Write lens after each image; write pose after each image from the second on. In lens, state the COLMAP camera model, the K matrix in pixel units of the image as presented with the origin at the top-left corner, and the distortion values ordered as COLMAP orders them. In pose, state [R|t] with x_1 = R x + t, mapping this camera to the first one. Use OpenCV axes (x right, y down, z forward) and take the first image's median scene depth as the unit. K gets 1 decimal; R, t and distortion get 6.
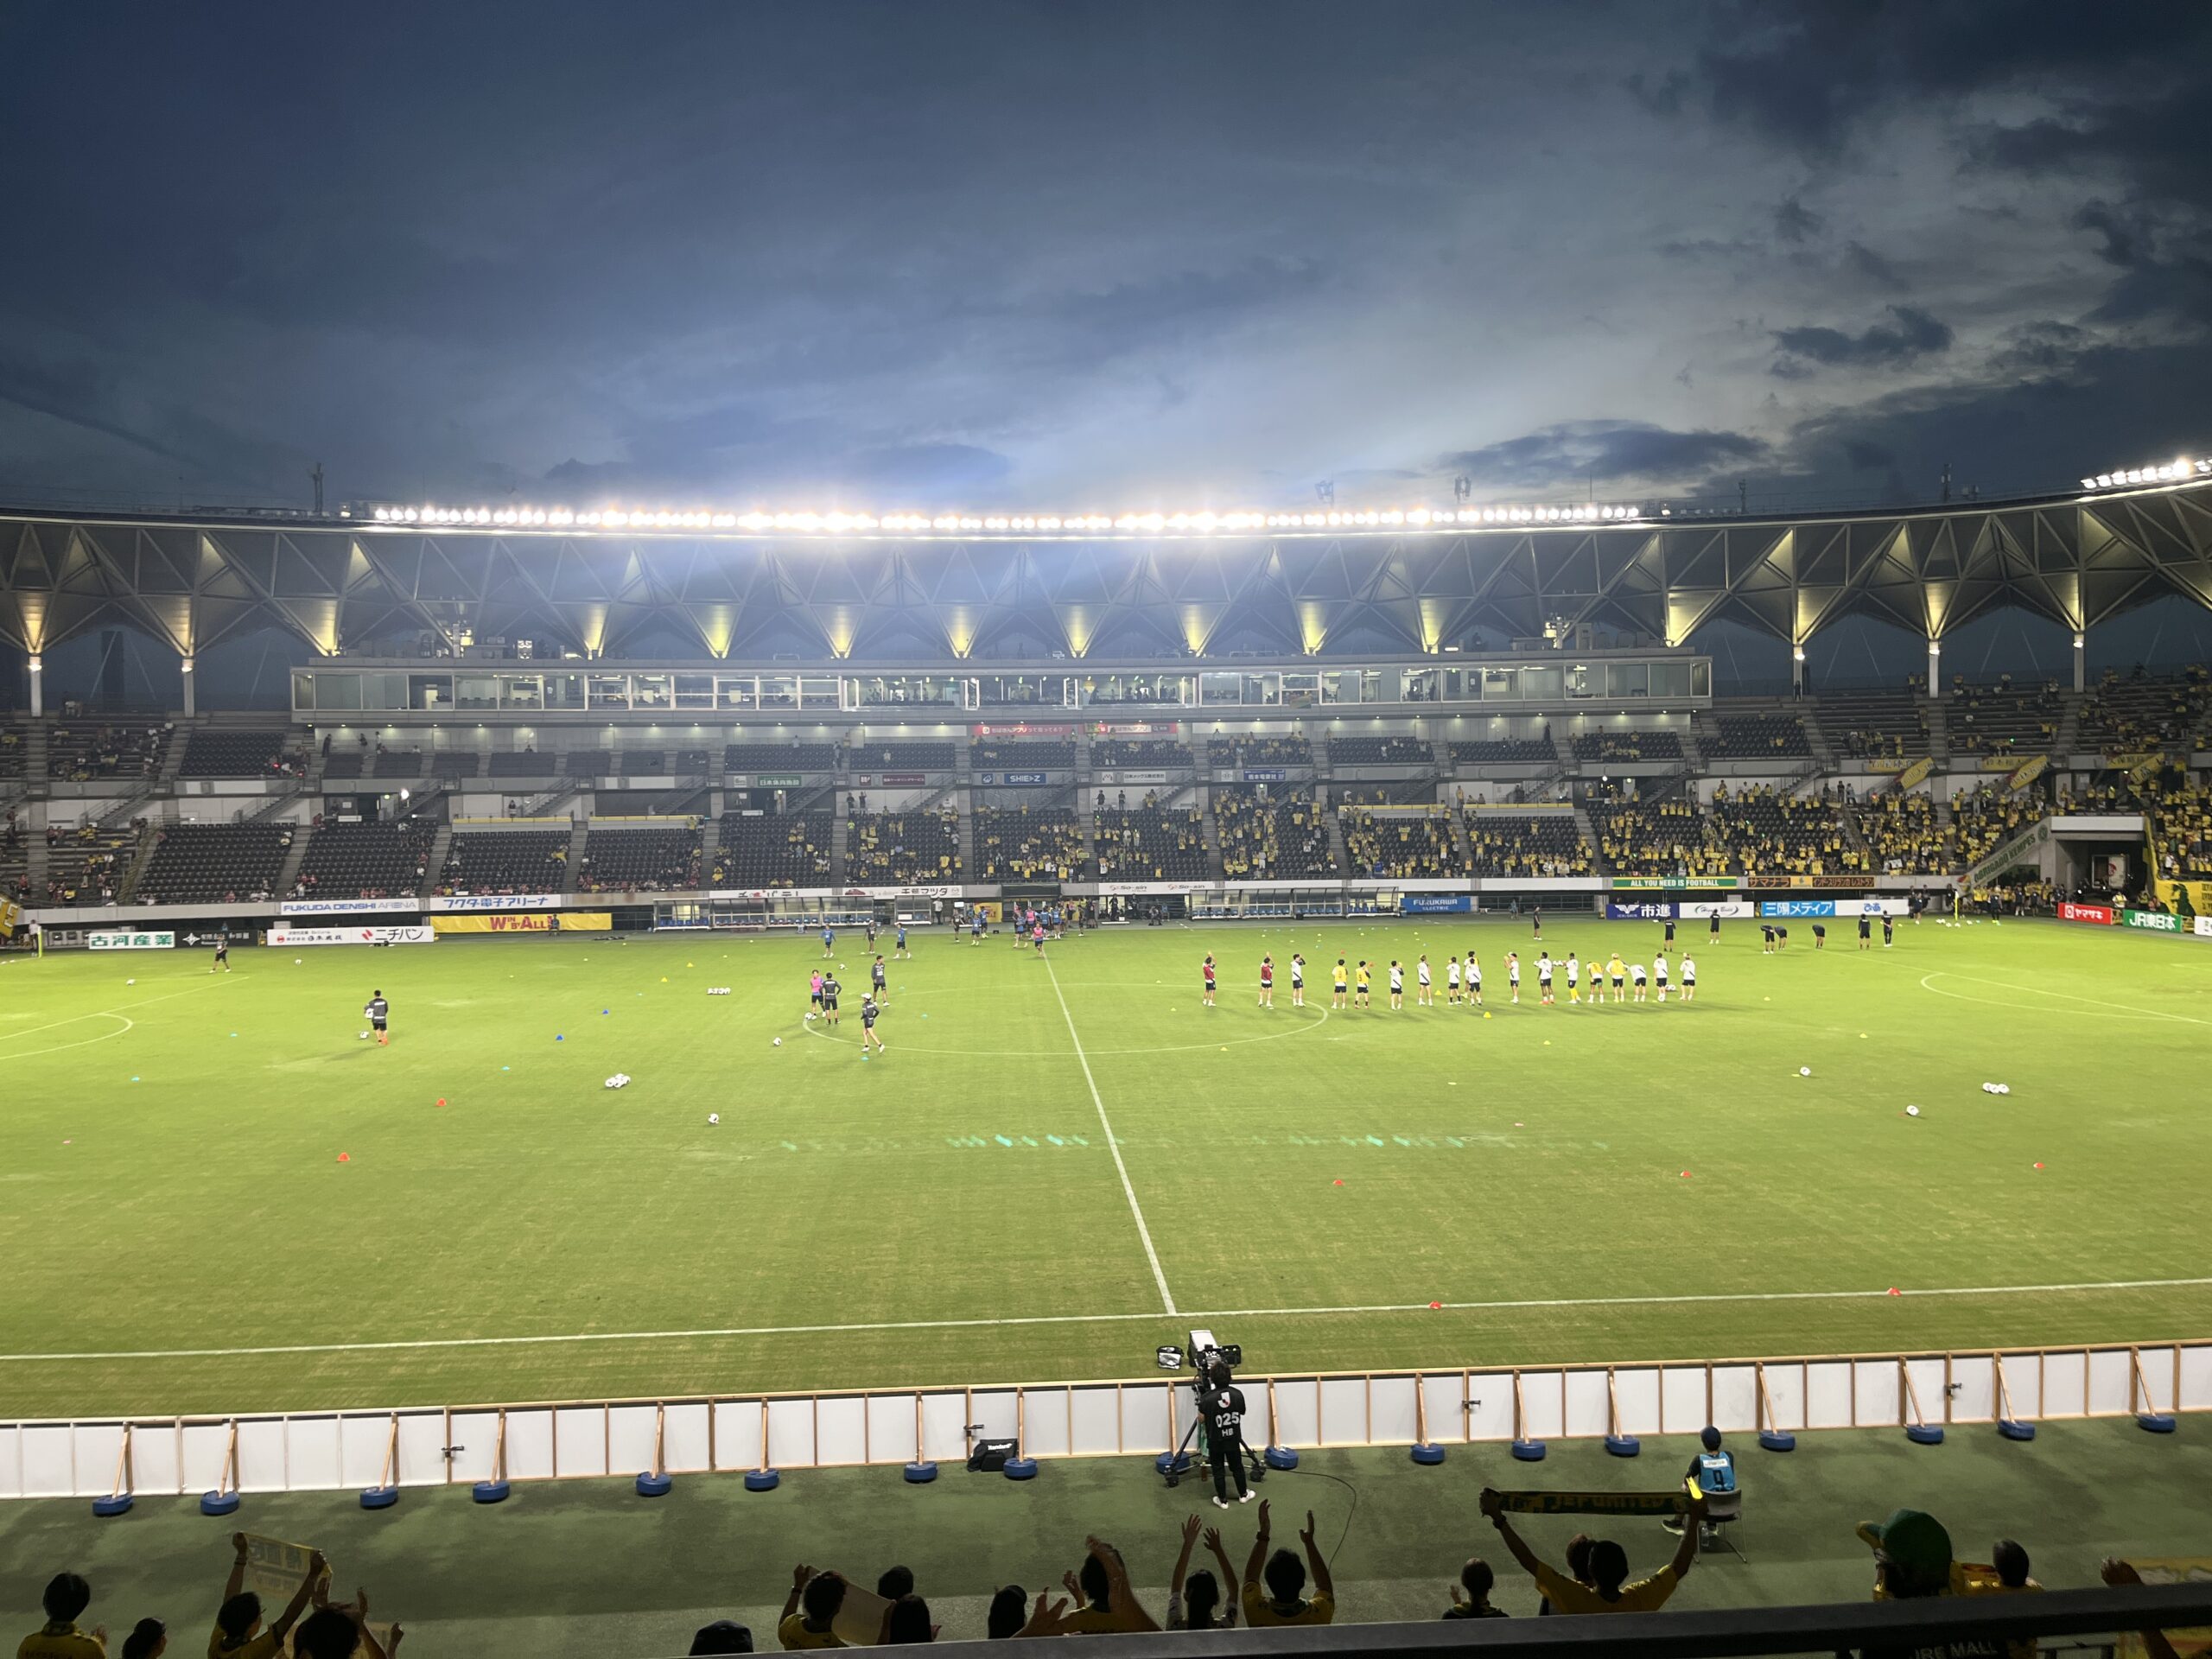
lens RADIAL K [[1684.7, 0, 1102.1], [0, 1684.7, 825.3], [0, 0, 1]] dist [0.059216, -0.080778]
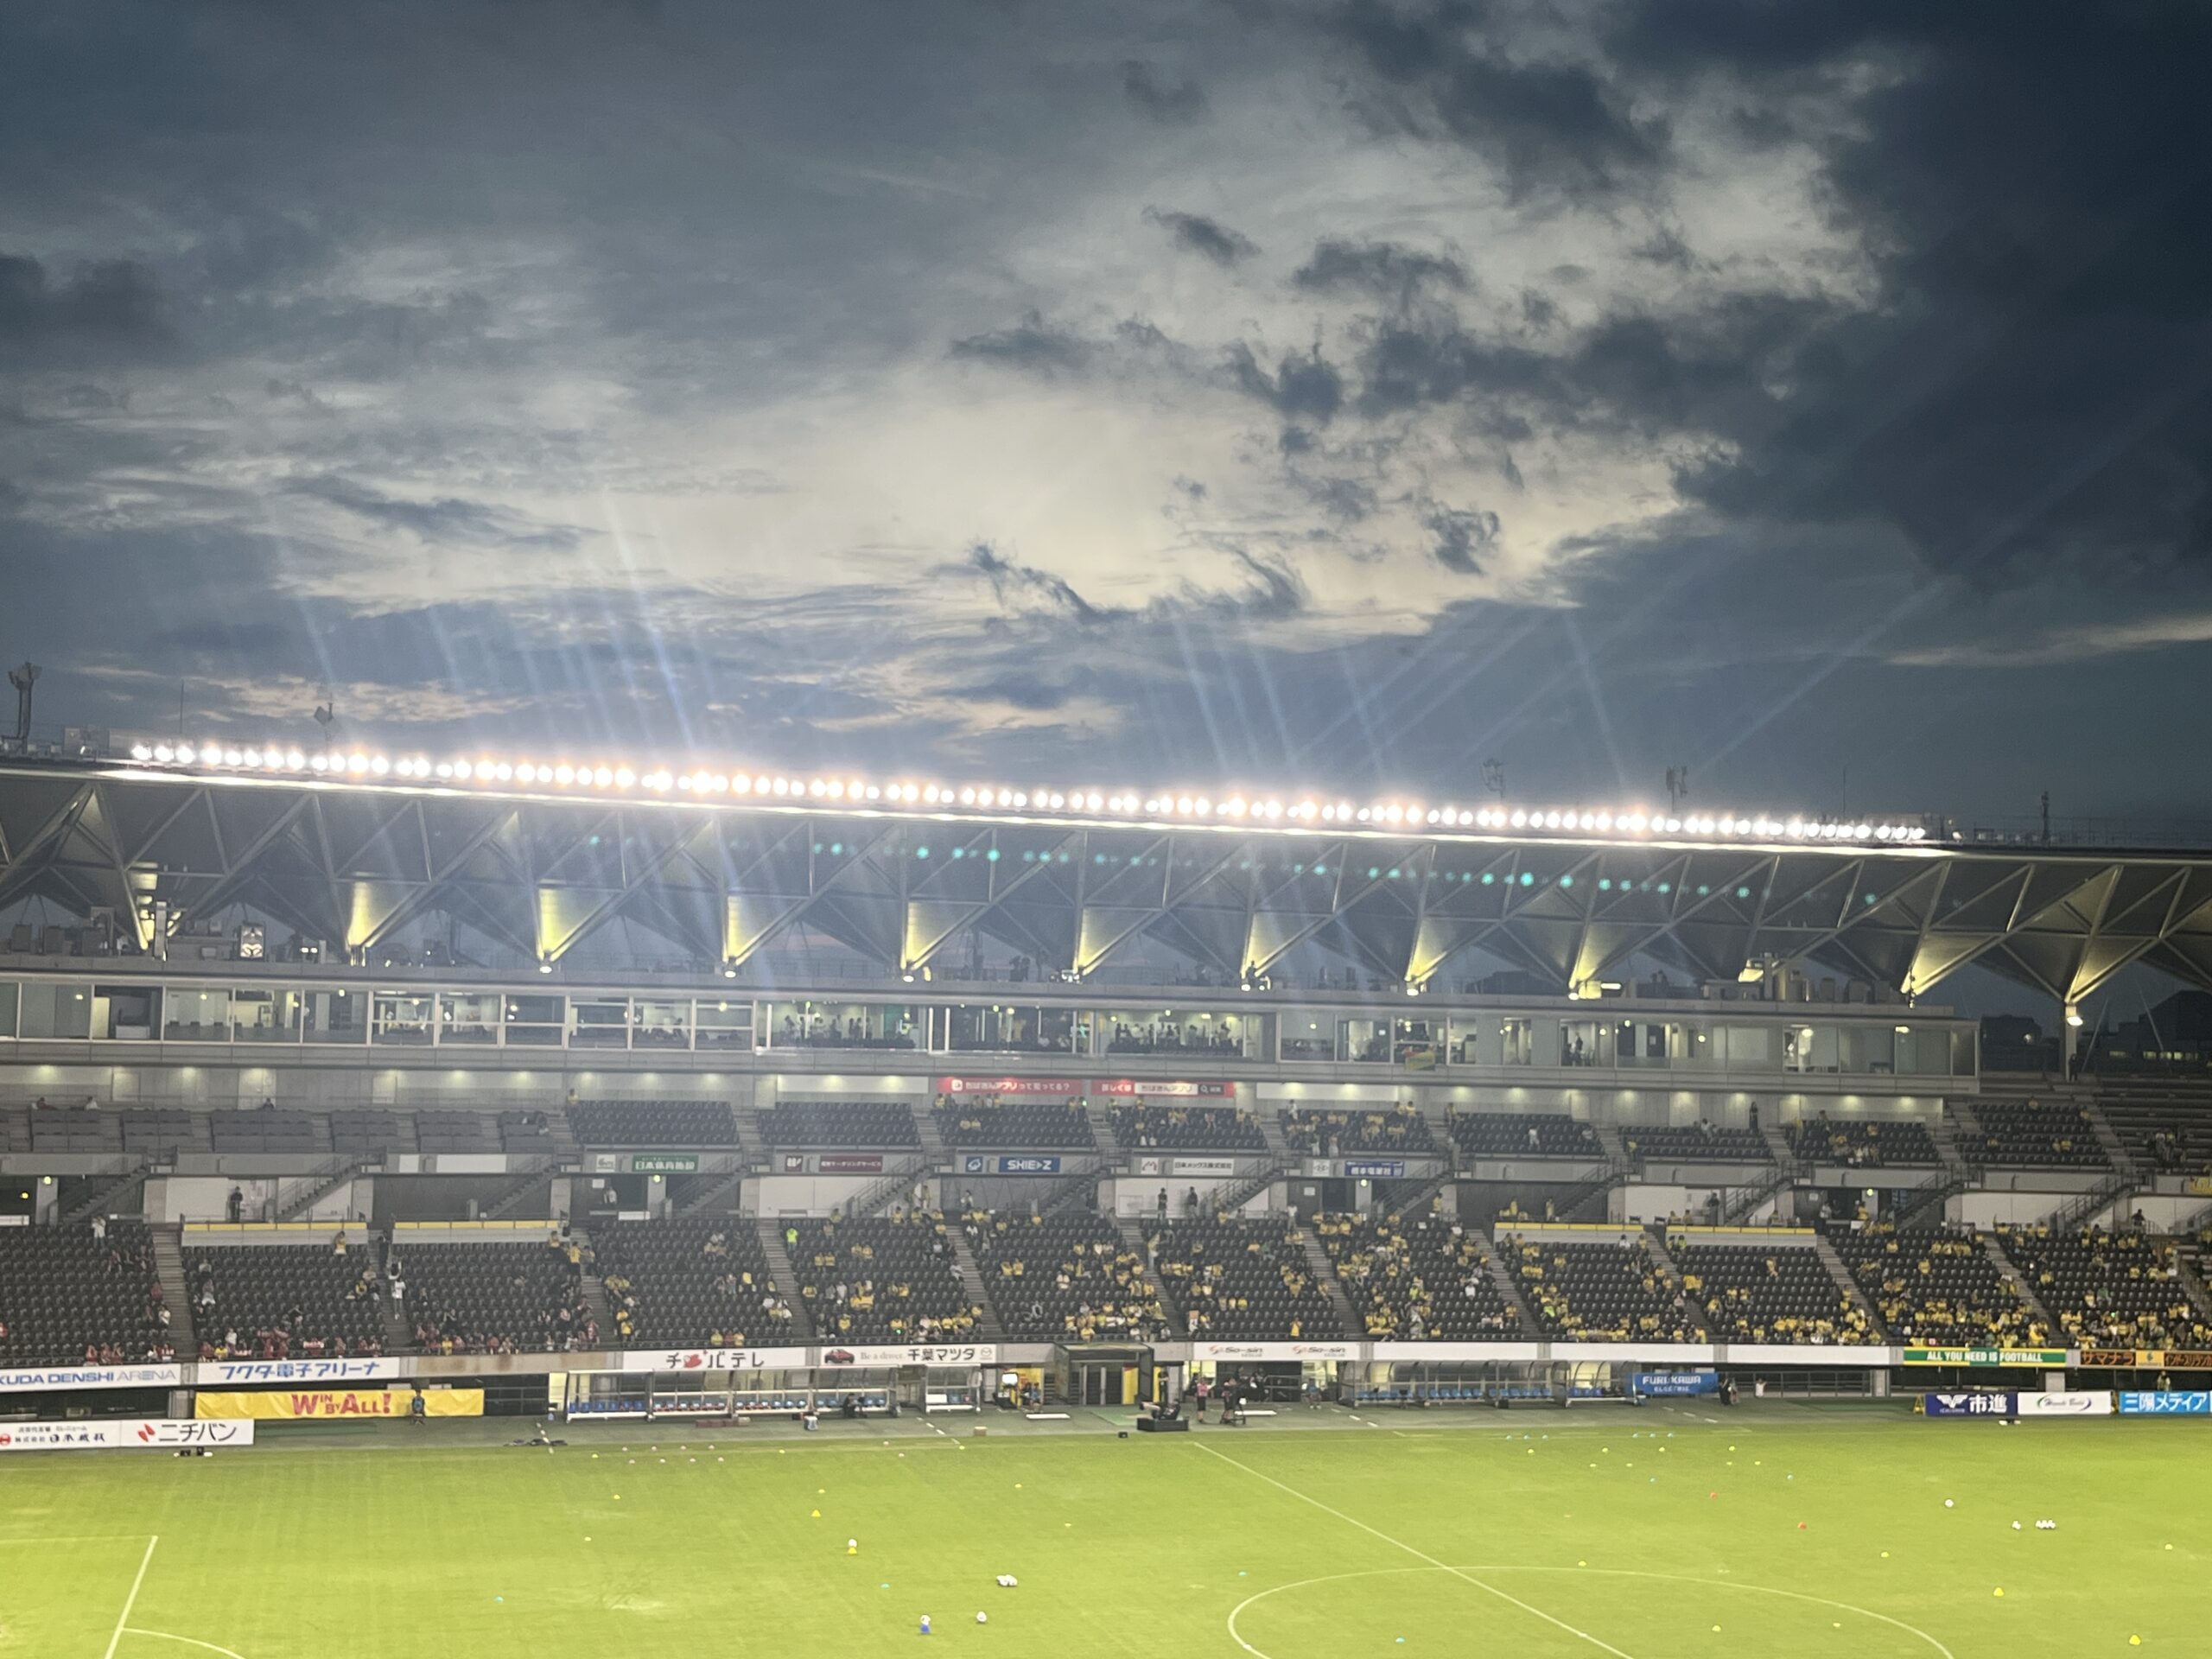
lens RADIAL K [[2784.3, 0, 1117.8], [0, 2784.3, 819.3], [0, 0, 1]] dist [0.042477, 0.000000]
pose [[0.978956, 0.050084, 0.197831, -0.255820], [-0.031336, 0.994812, -0.096784, -0.063509], [-0.201652, 0.088548, 0.975446, -0.097111]]
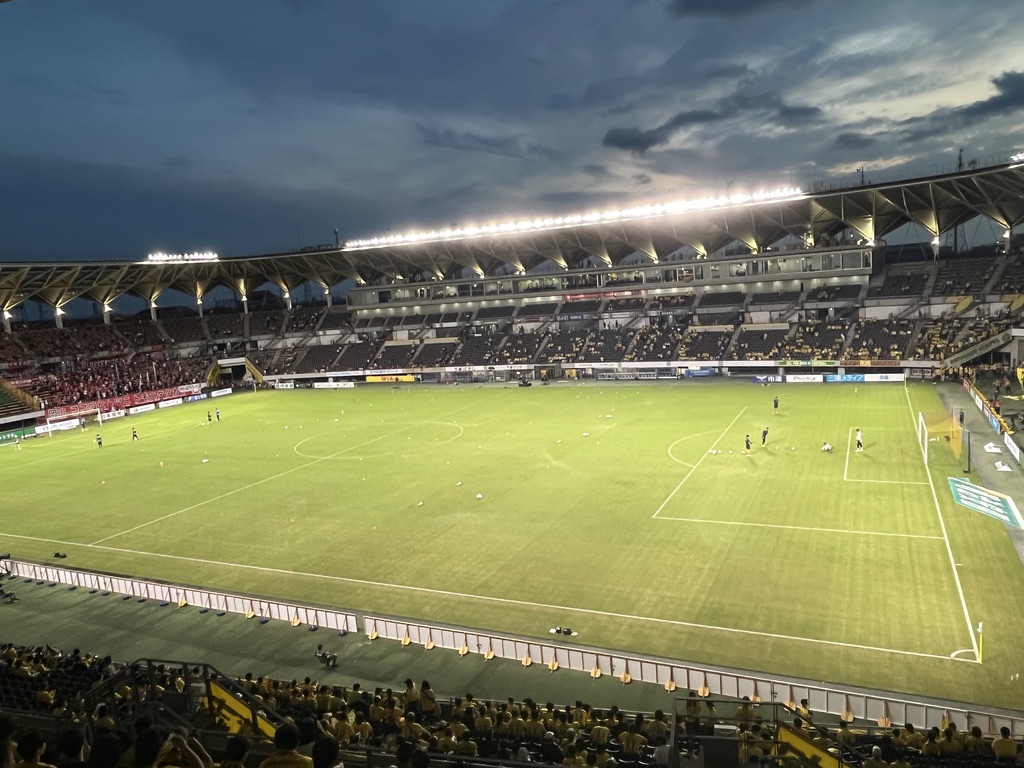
lens RADIAL K [[734.3, 0, 513.3], [0, 734.3, 384.4], [0, 0, 1]] dist [-0.009968, 0.005002]
pose [[0.868051, 0.011844, -0.496334, 0.461027], [0.055079, 0.991247, 0.119983, -0.071733], [0.493410, -0.131489, 0.859800, -0.016741]]
